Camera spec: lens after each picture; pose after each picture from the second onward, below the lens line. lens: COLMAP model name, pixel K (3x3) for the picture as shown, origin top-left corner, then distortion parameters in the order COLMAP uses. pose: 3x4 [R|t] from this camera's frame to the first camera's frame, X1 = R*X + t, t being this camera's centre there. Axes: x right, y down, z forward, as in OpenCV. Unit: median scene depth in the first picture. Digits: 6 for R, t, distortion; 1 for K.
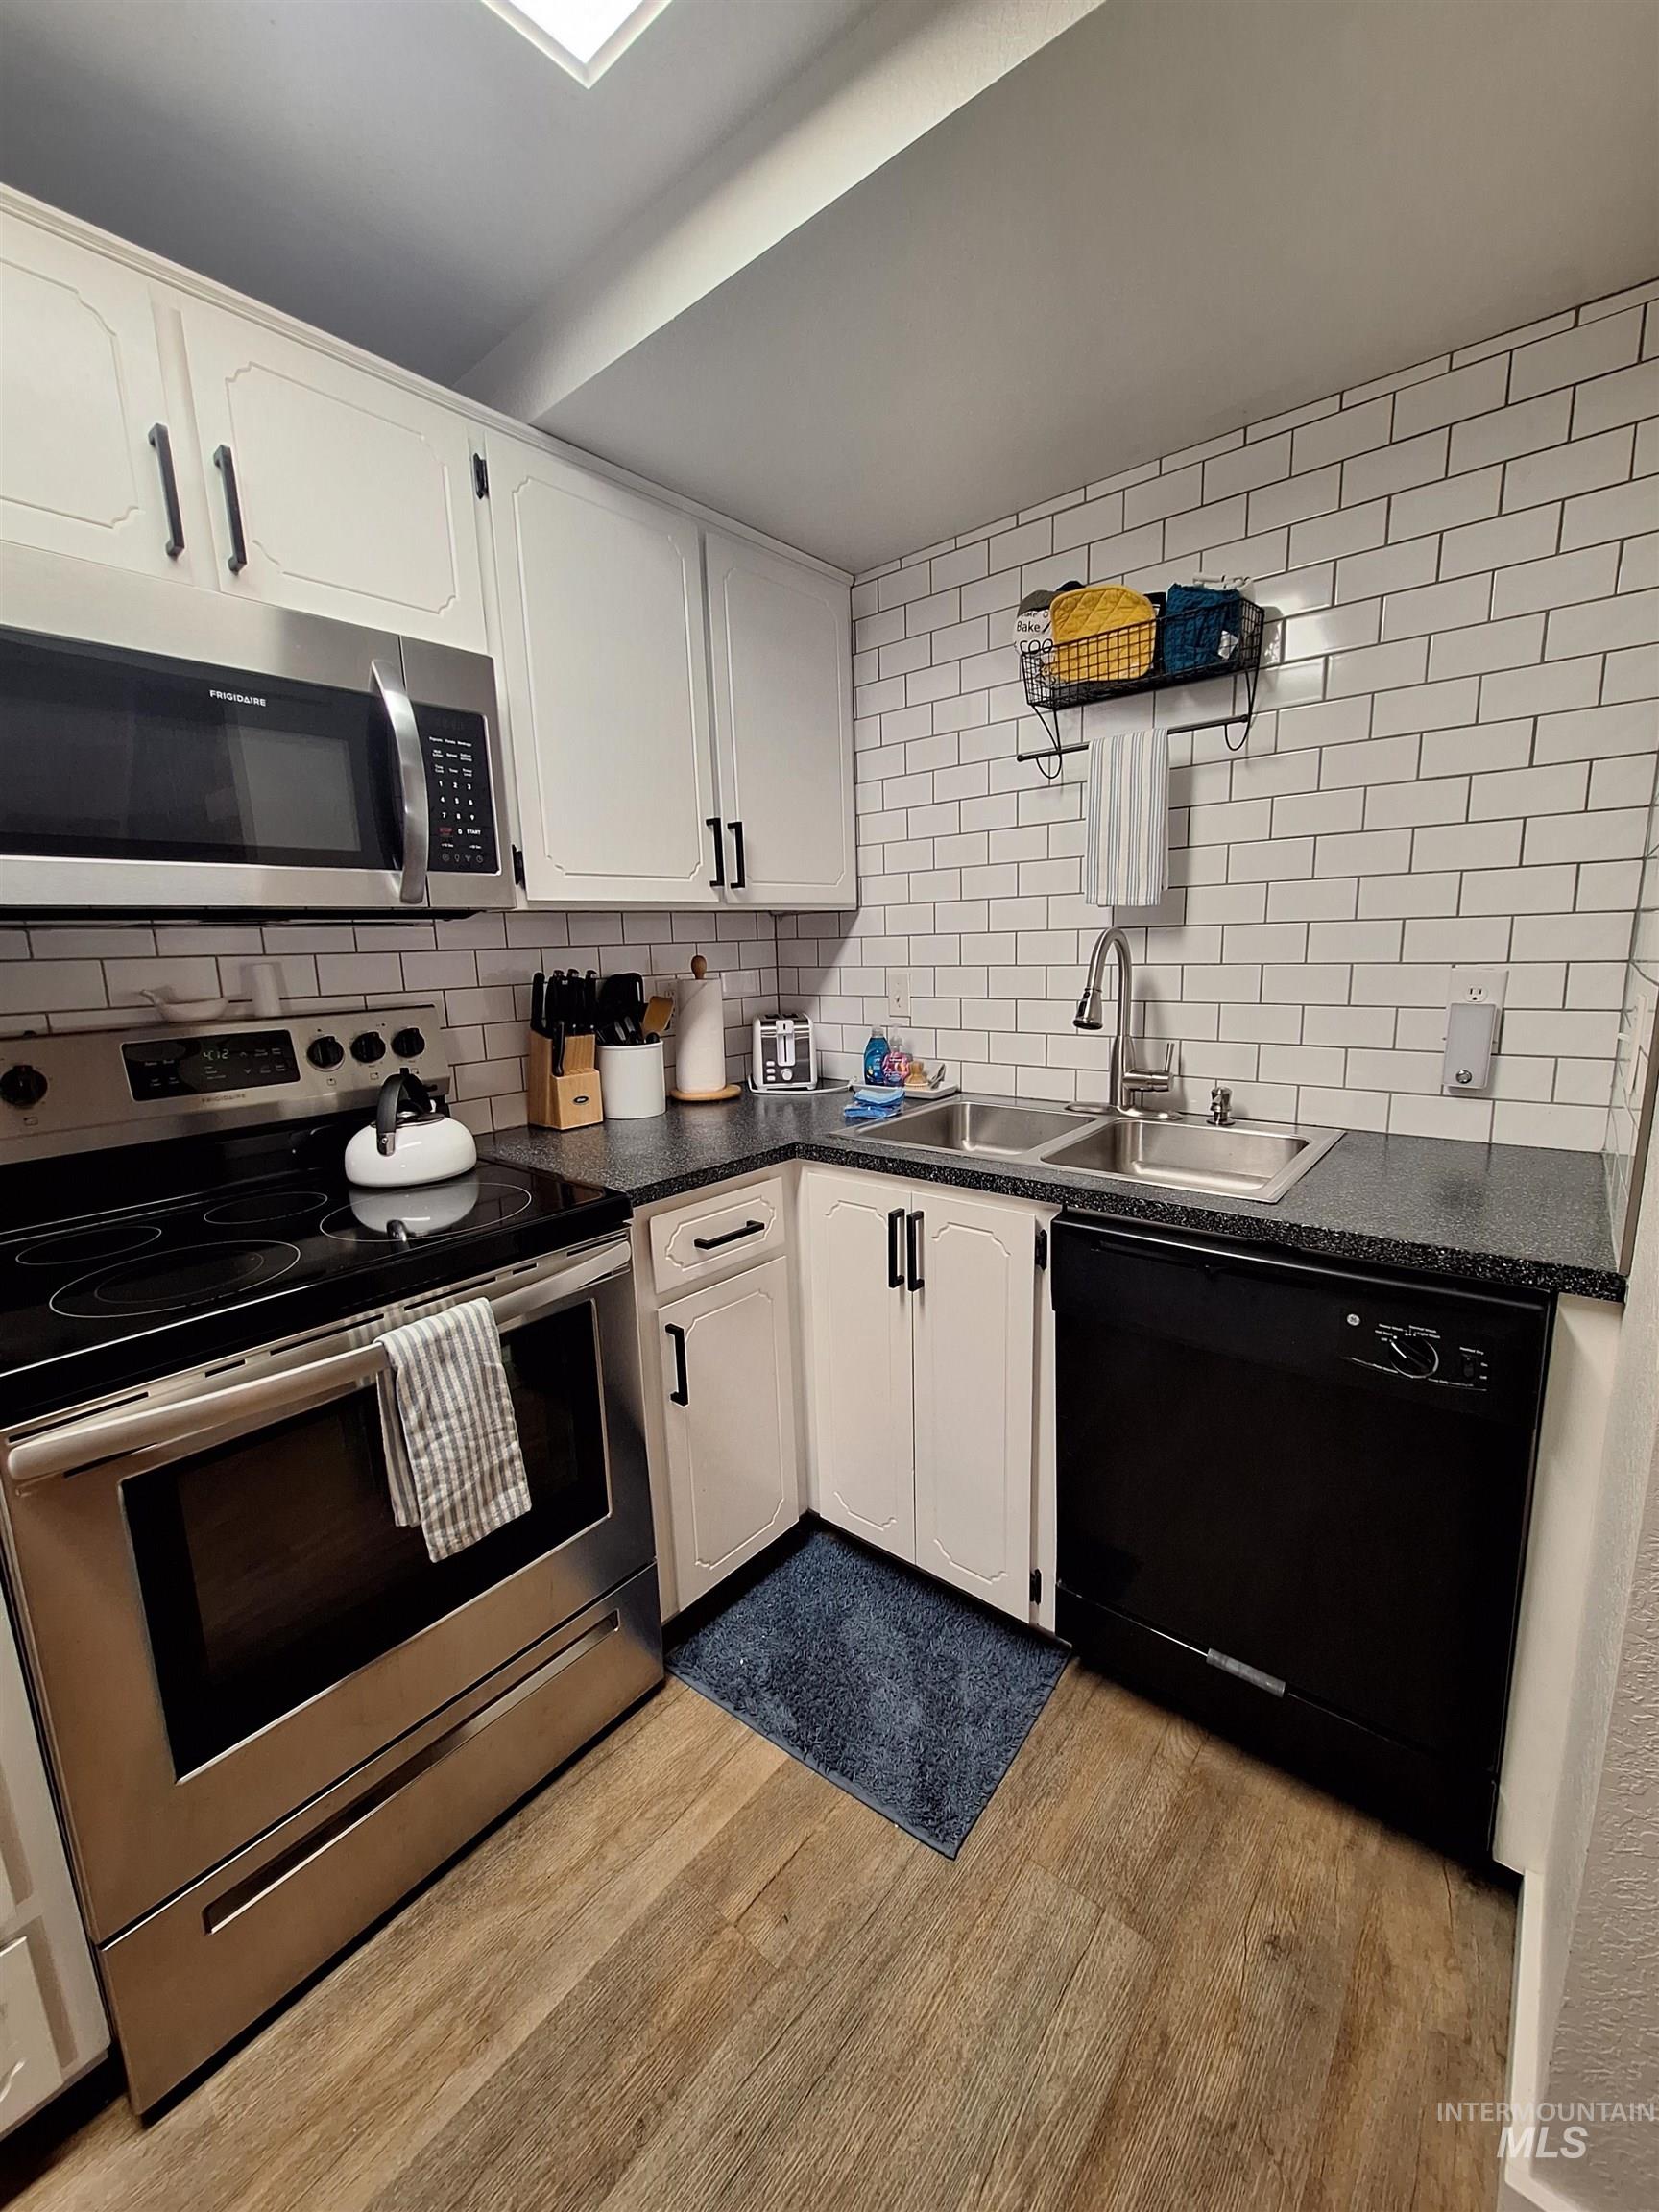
lens RADIAL K [[872.7, 0, 837.7], [0, 872.7, 1096.1], [0, 0, 1]] dist [-0.002244, 0.000962]
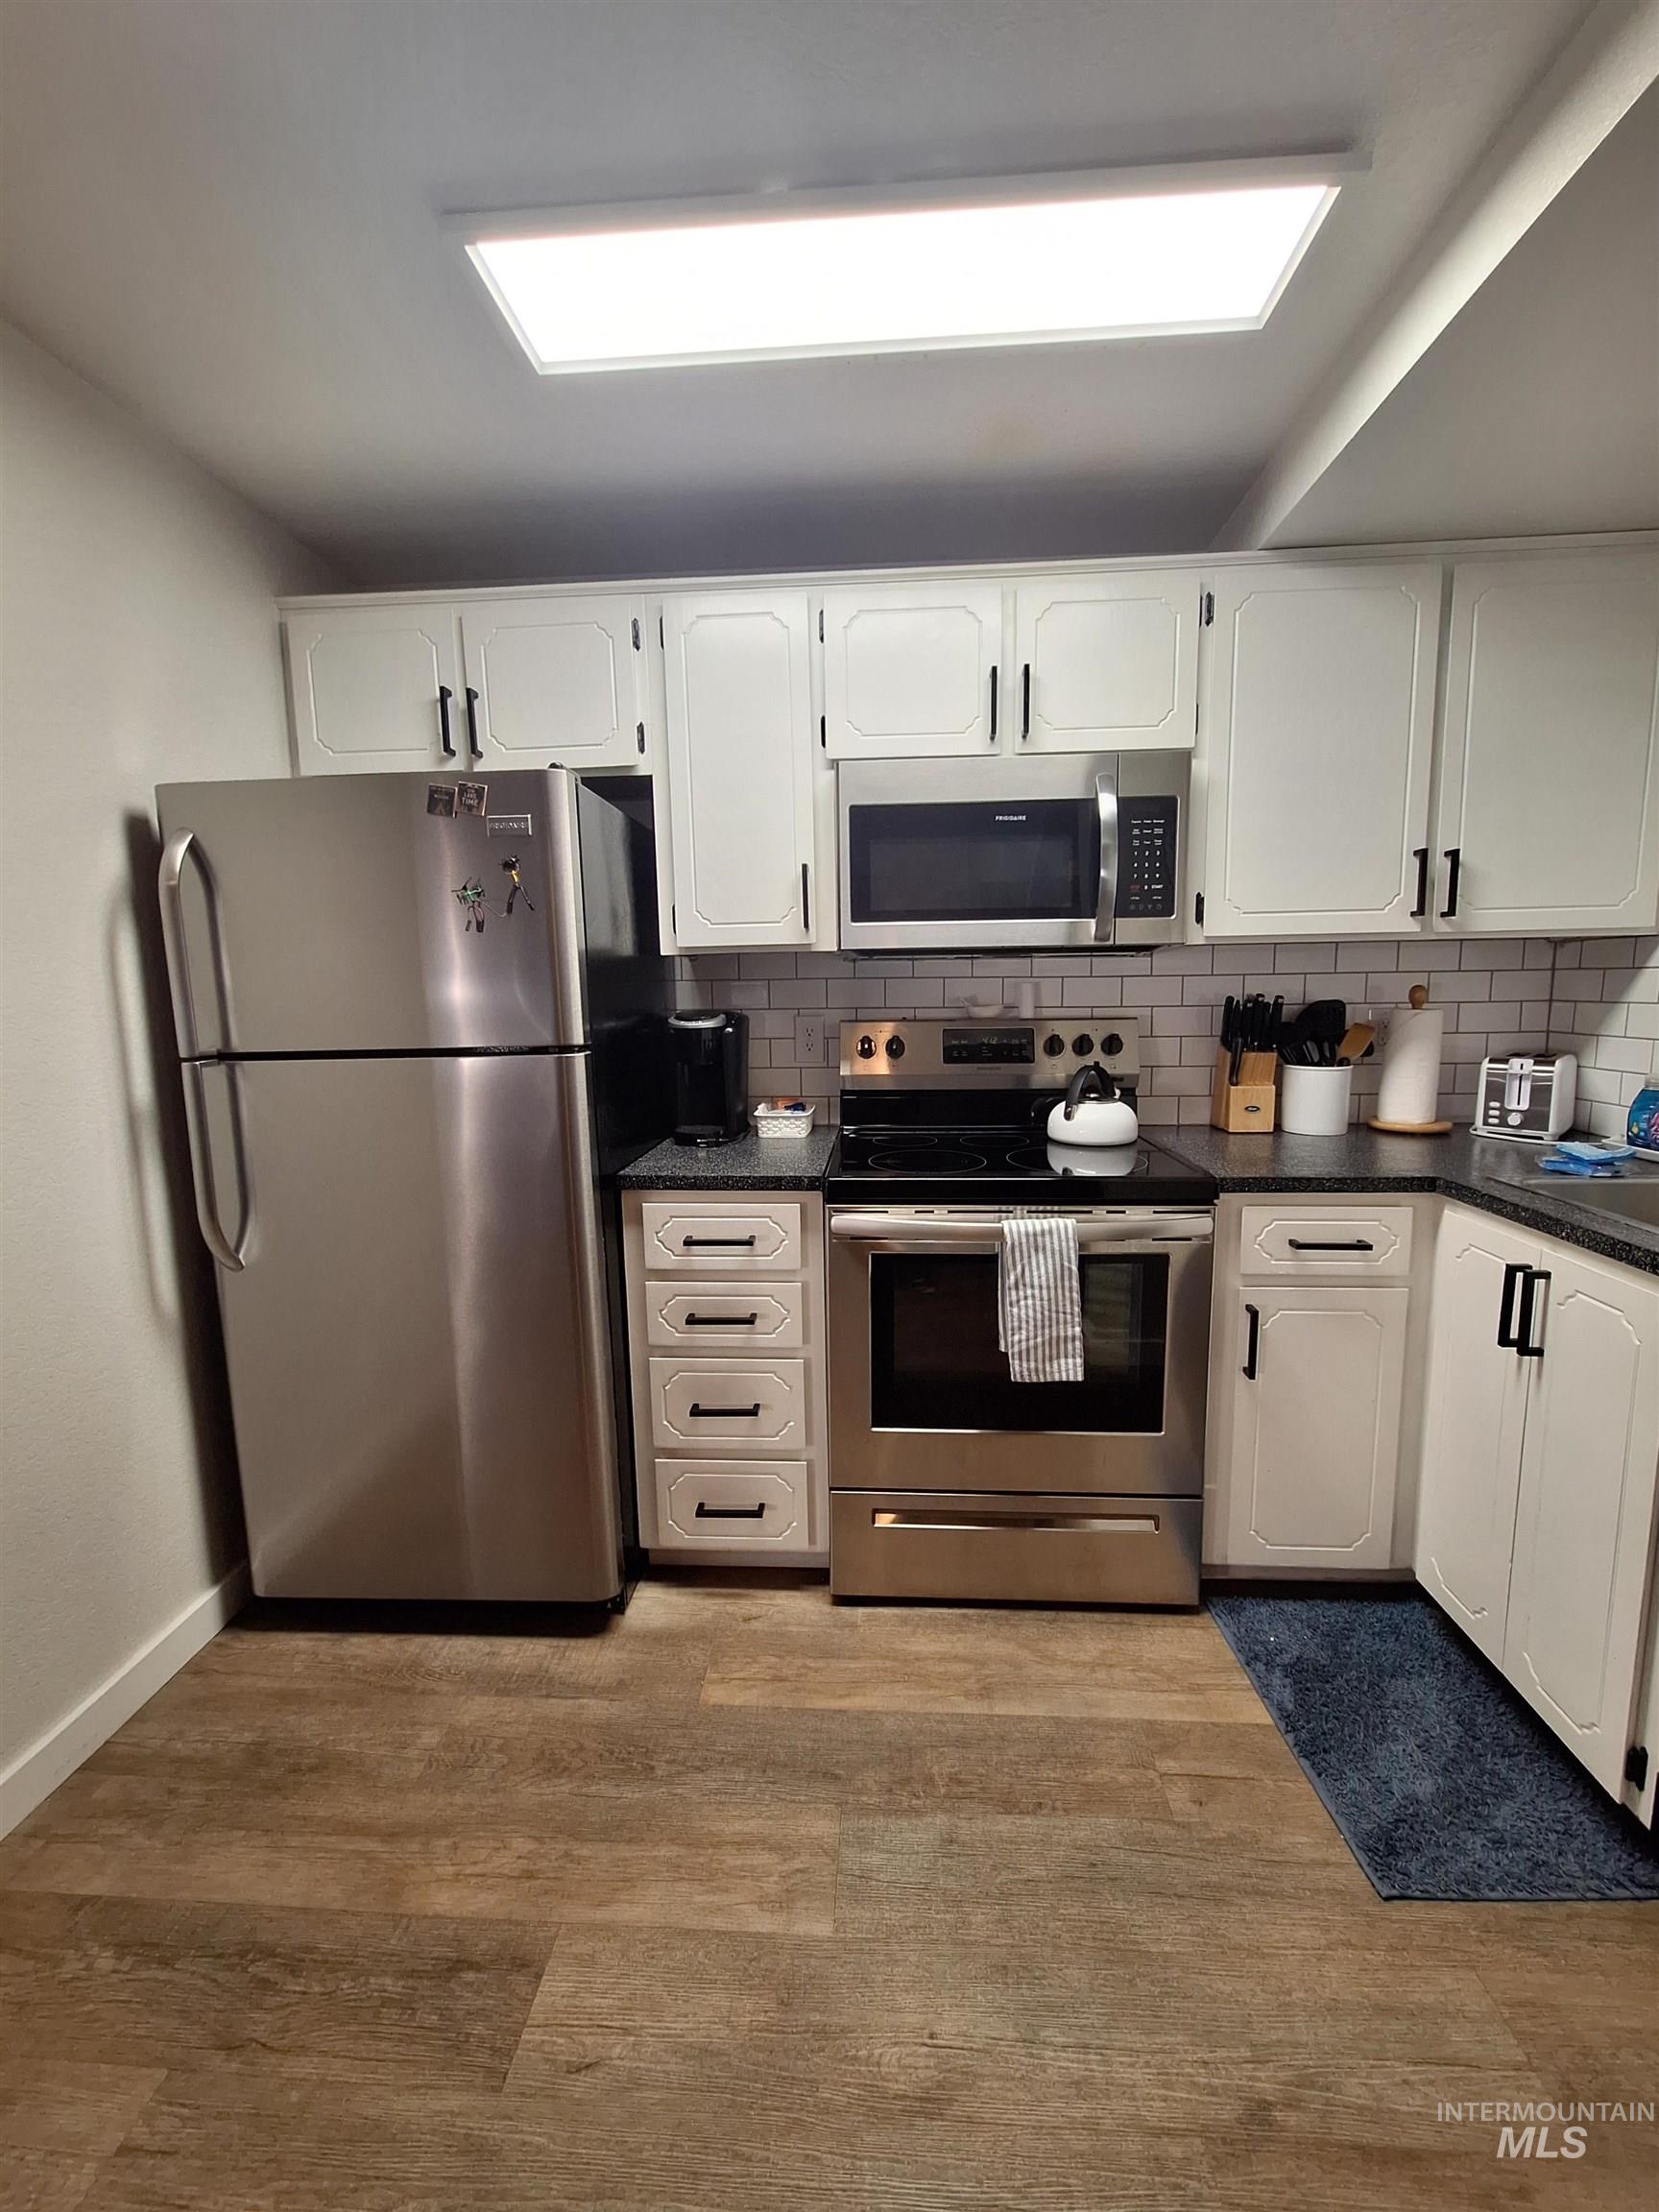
lens RADIAL K [[872.7, 0, 835.2], [0, 872.7, 1094.6], [0, 0, 1]] dist [-0.002244, 0.000962]
pose [[0.589021, 0.122479, -0.798782, 0.366693], [-0.146970, 0.988199, 0.043147, 0.021389], [0.794641, 0.091982, 0.600071, -0.138587]]
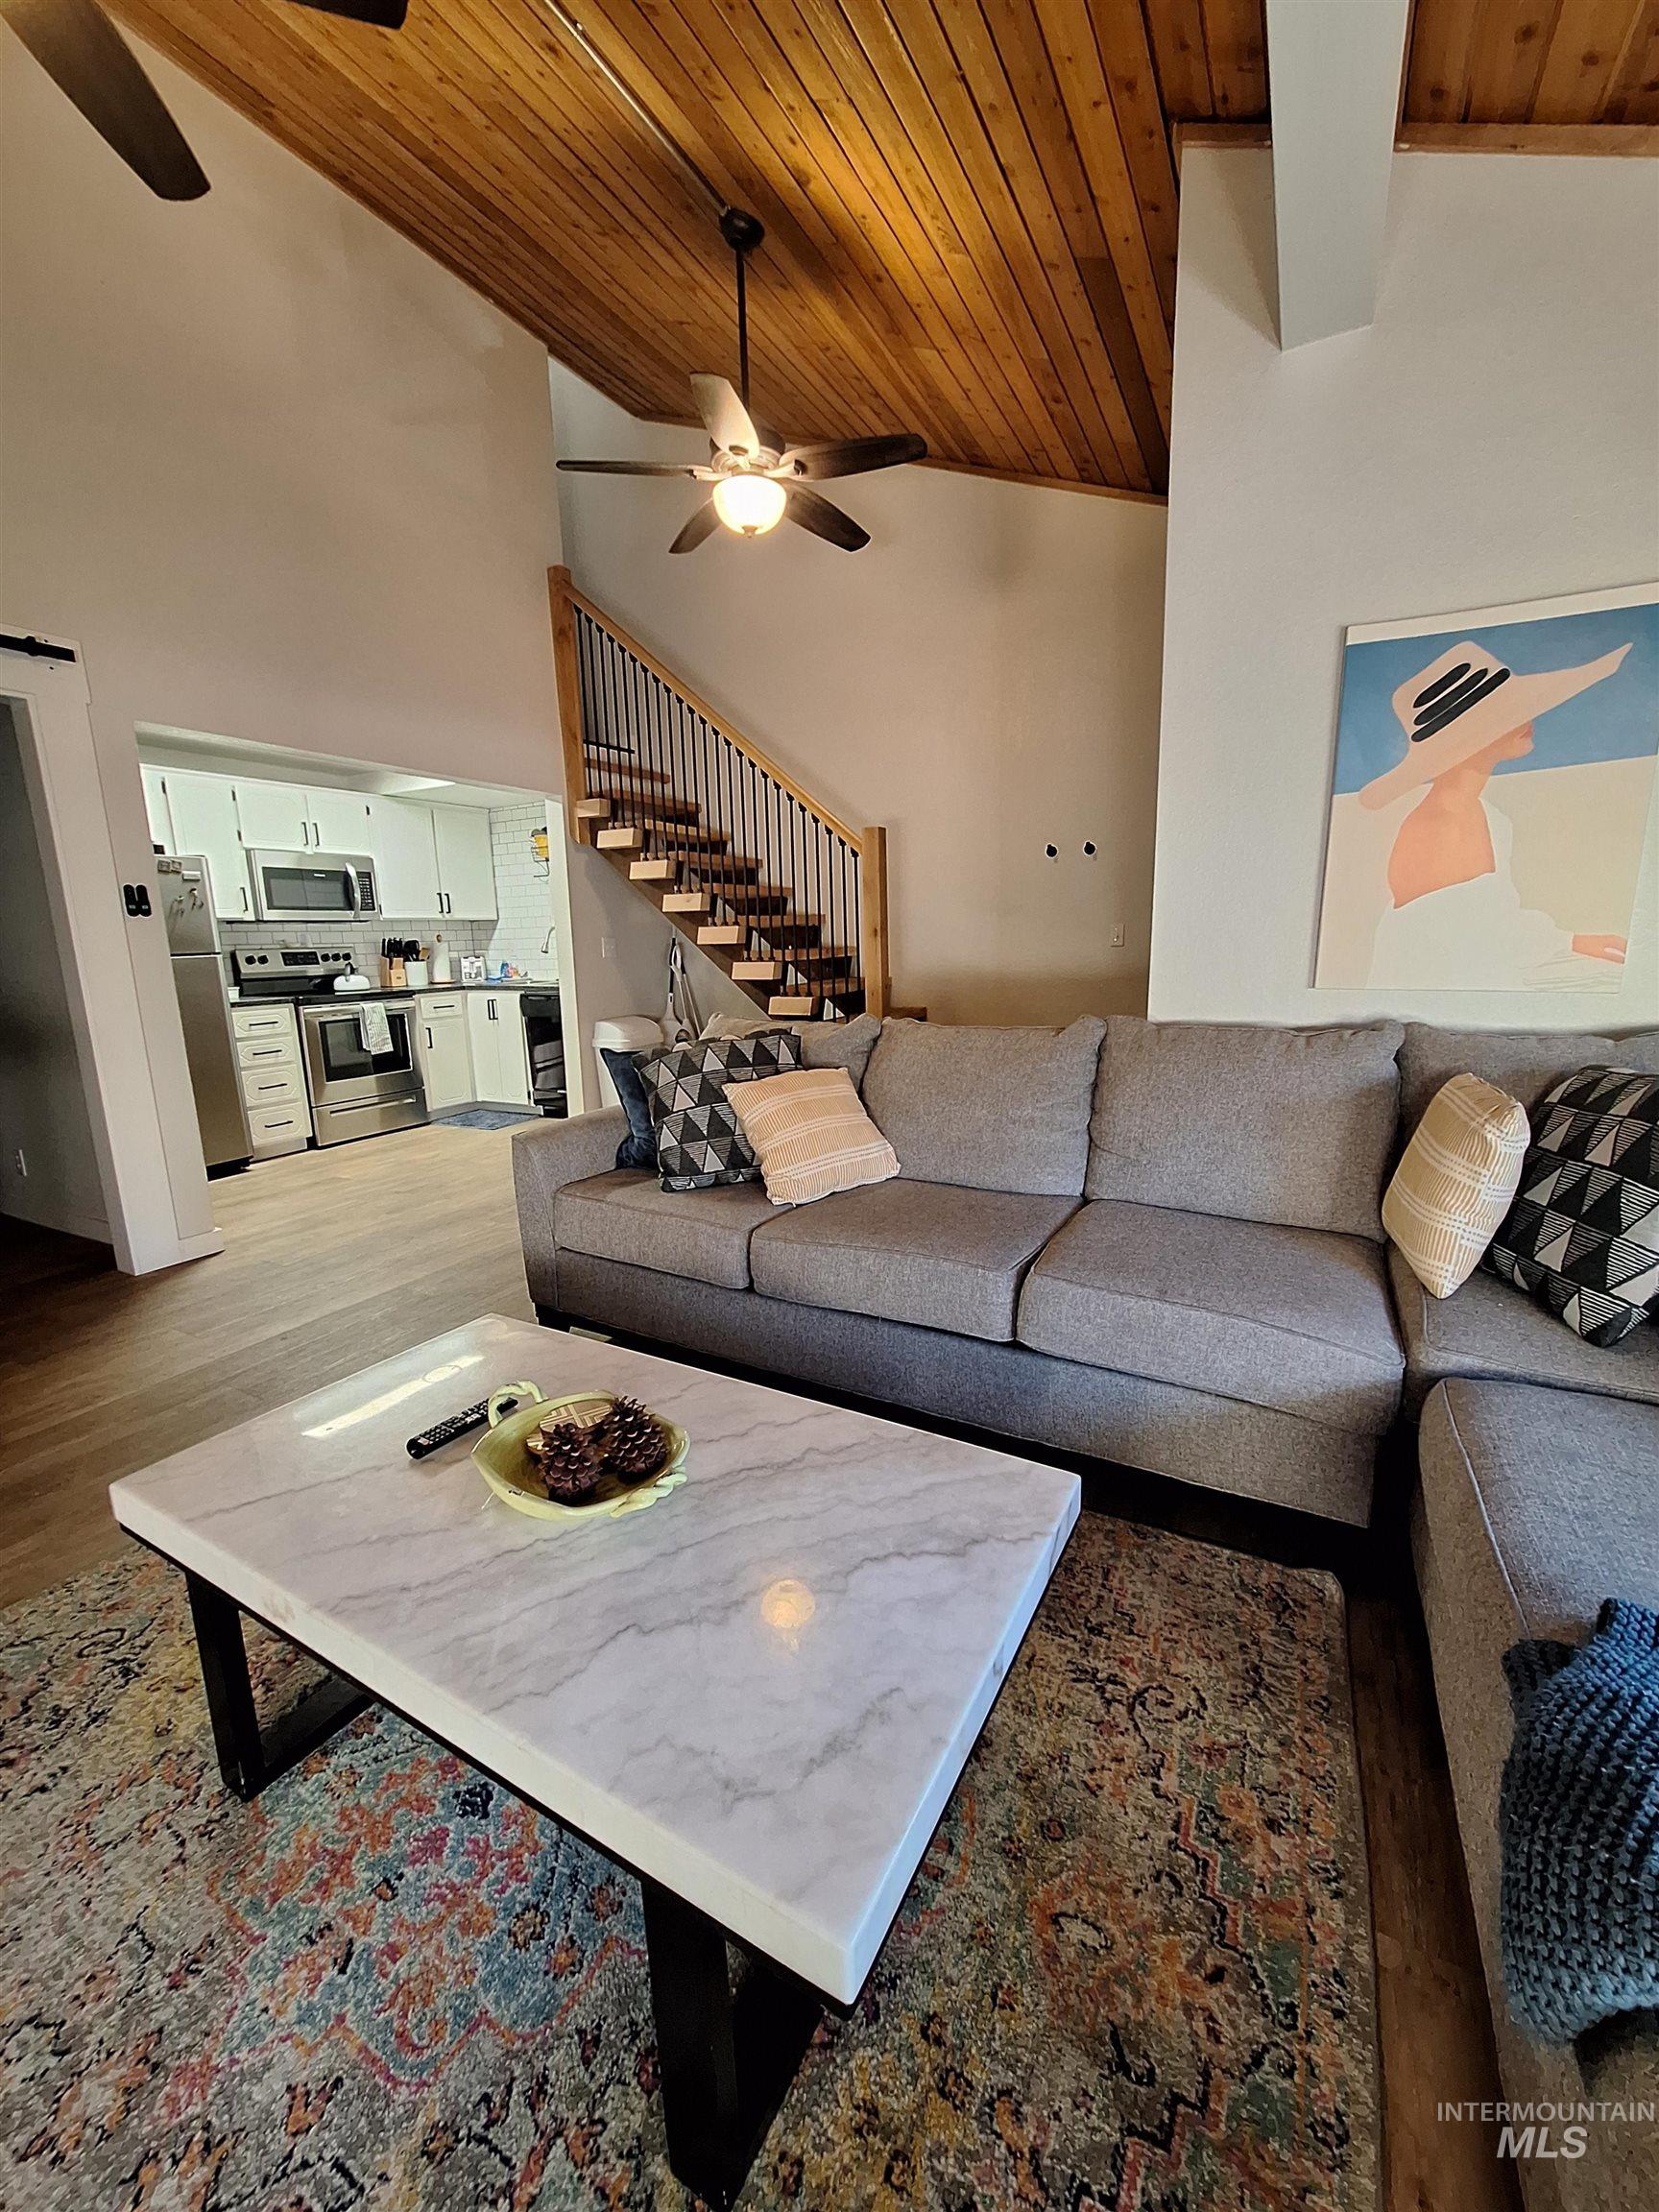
lens RADIAL K [[872.7, 0, 829.1], [0, 872.7, 1107.2], [0, 0, 1]] dist [-0.002244, 0.000962]
pose [[0.981563, -0.028781, 0.188957, 0.829745], [0.026082, 0.999519, 0.016755, 0.603878], [-0.189349, -0.011518, 0.981842, -3.187976]]
